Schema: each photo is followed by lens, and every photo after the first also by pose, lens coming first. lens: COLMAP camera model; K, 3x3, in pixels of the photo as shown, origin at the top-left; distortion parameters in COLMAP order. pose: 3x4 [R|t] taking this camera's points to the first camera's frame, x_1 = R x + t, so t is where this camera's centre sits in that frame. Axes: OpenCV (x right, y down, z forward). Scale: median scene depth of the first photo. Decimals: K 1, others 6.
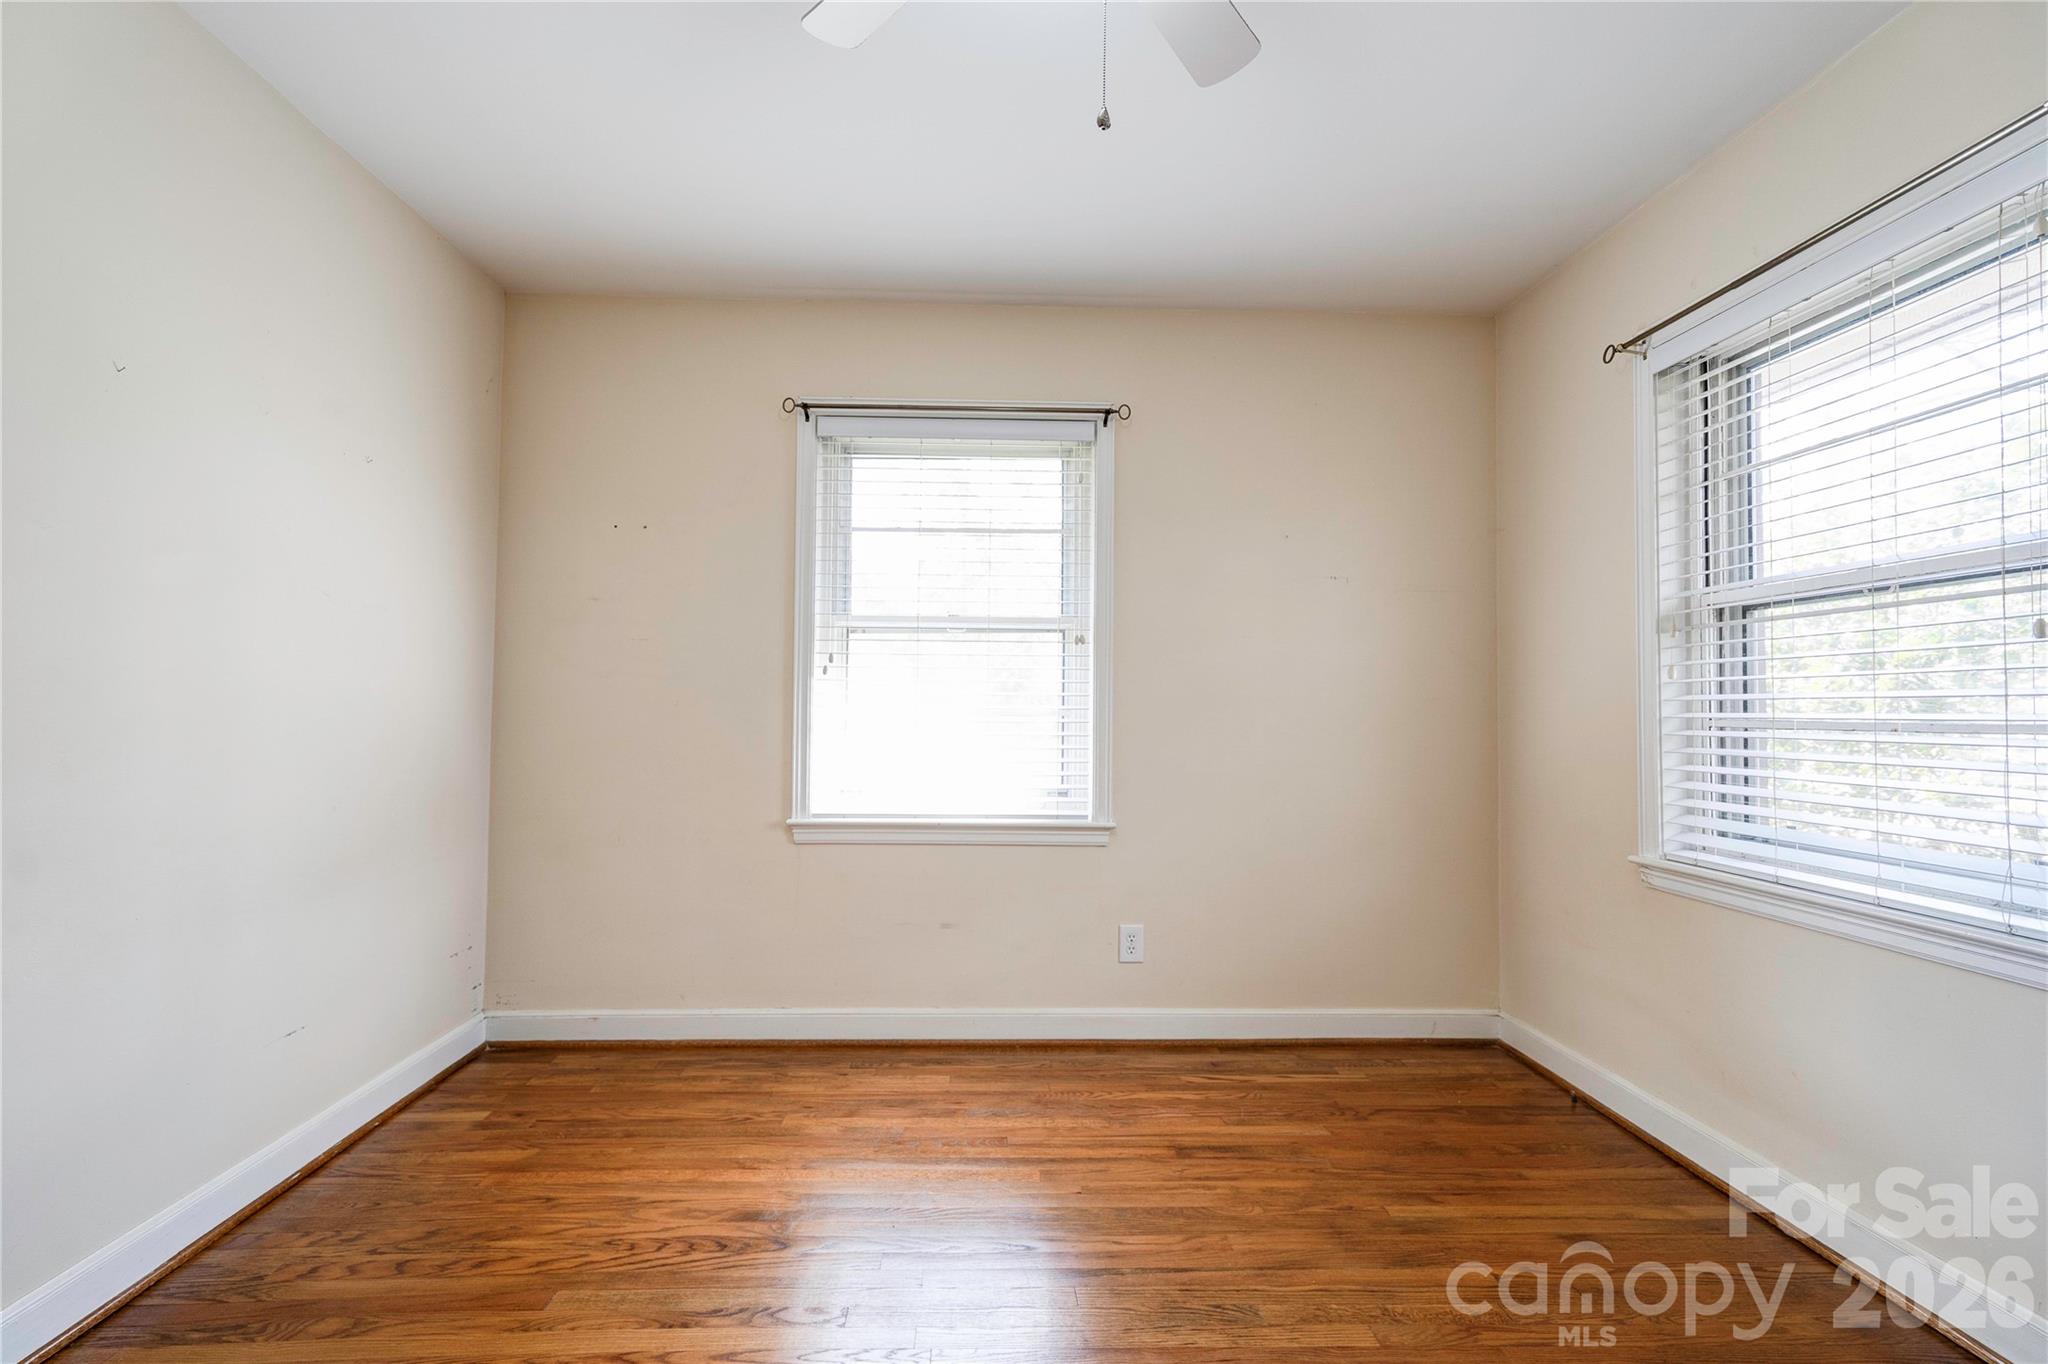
lens RADIAL K [[951.0, 0, 1010.7], [0, 951.0, 680.5], [0, 0, 1]] dist [-0.003948, 0.014522]
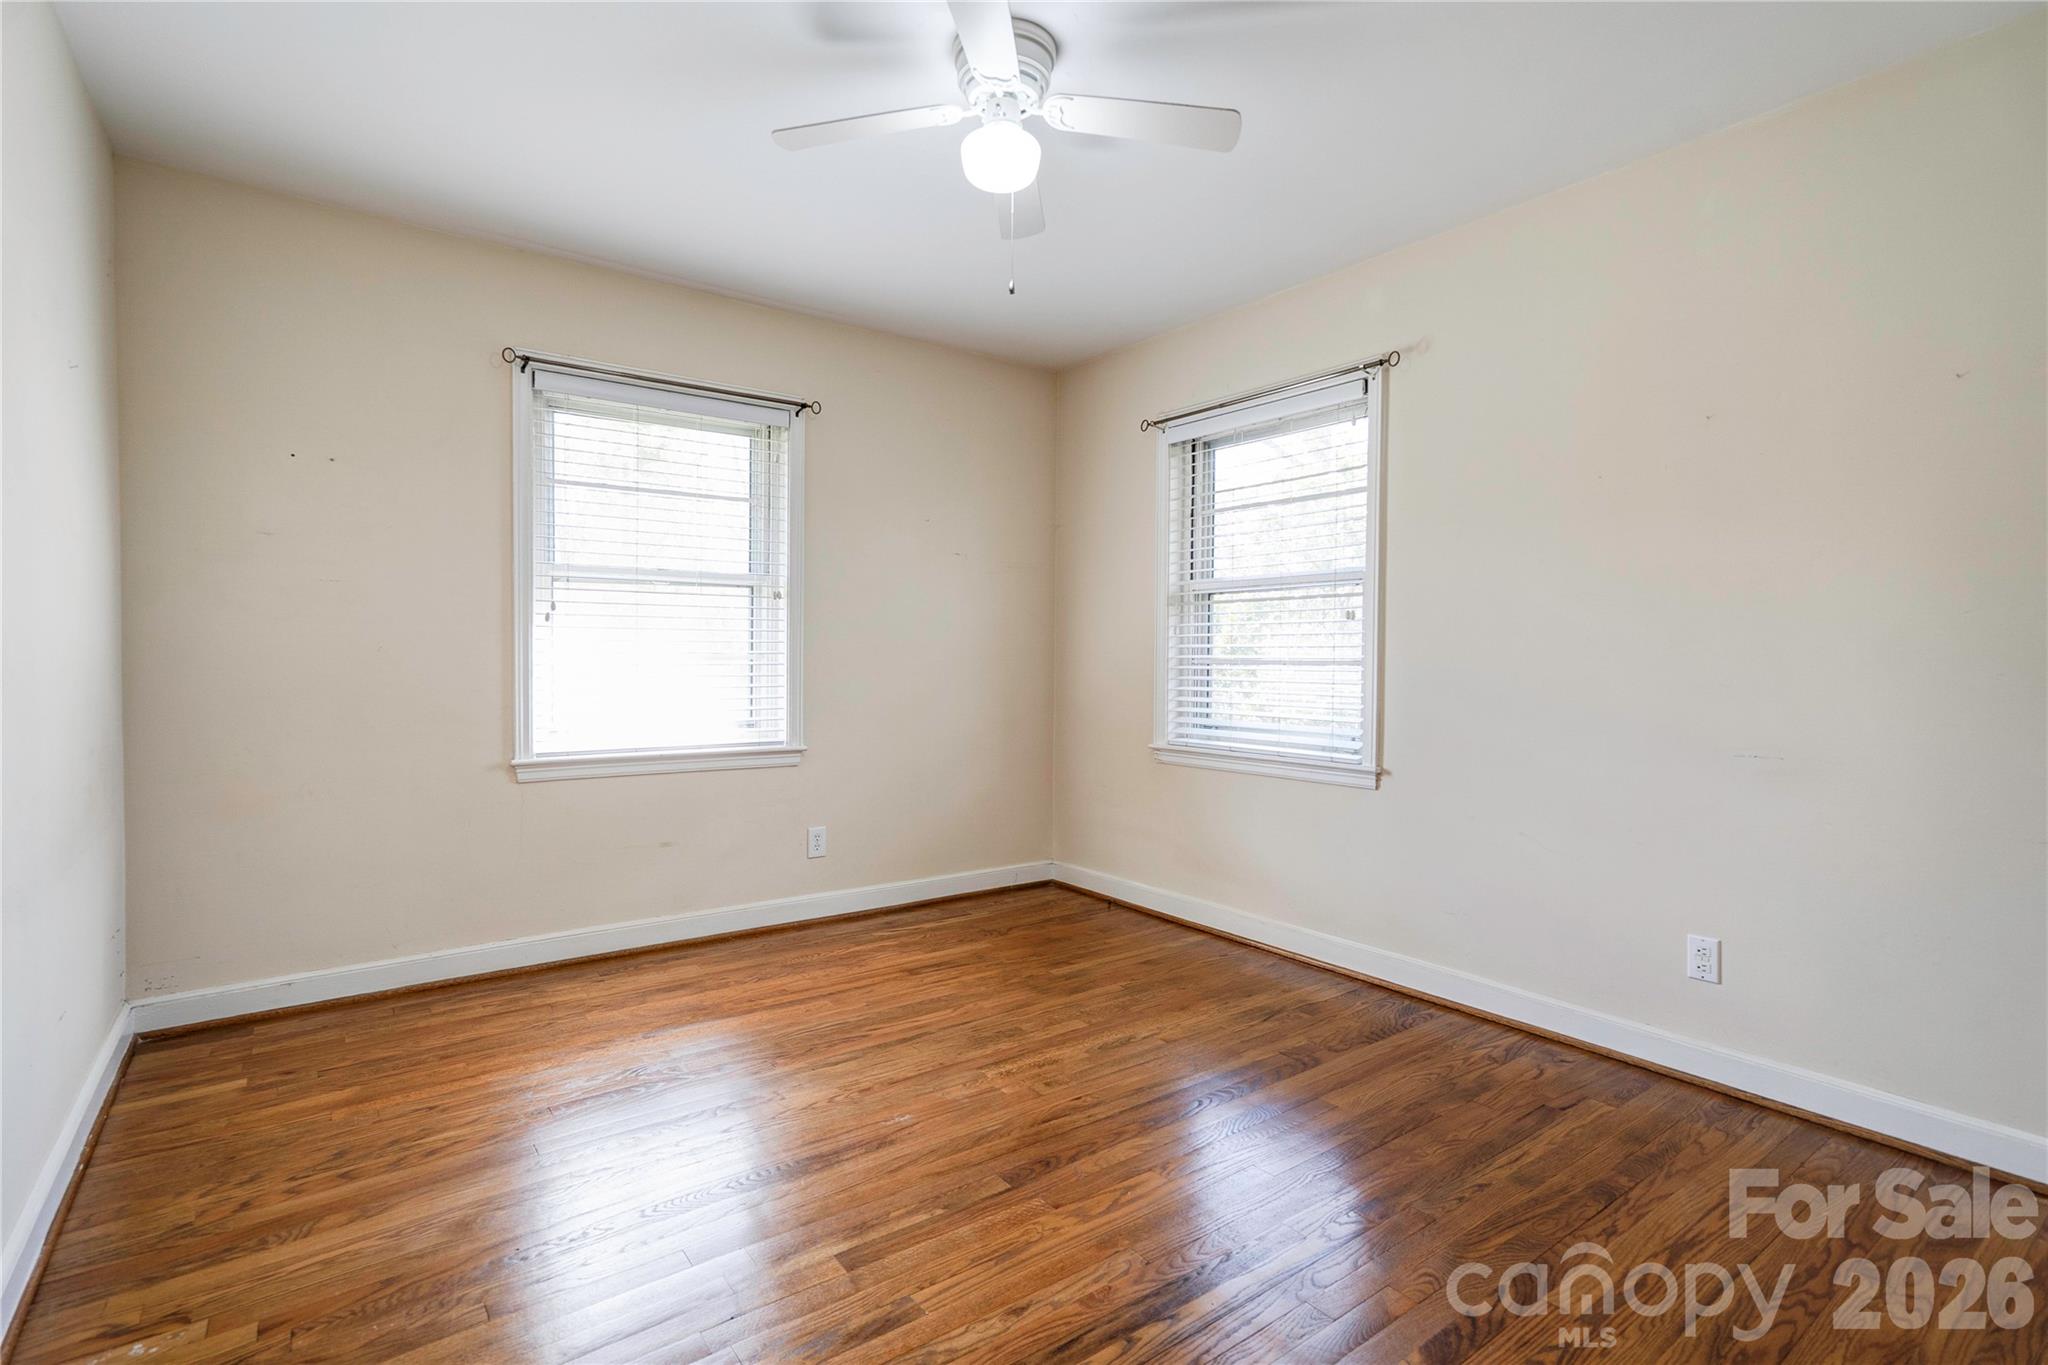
lens RADIAL K [[941.2, 0, 1023.4], [0, 941.2, 677.9], [0, 0, 1]] dist [-0.010444, 0.023556]
pose [[0.828512, -0.017127, 0.559710, -0.388749], [-0.015950, 0.998405, 0.054162, -0.009582], [-0.559745, -0.053801, 0.826917, -0.178877]]
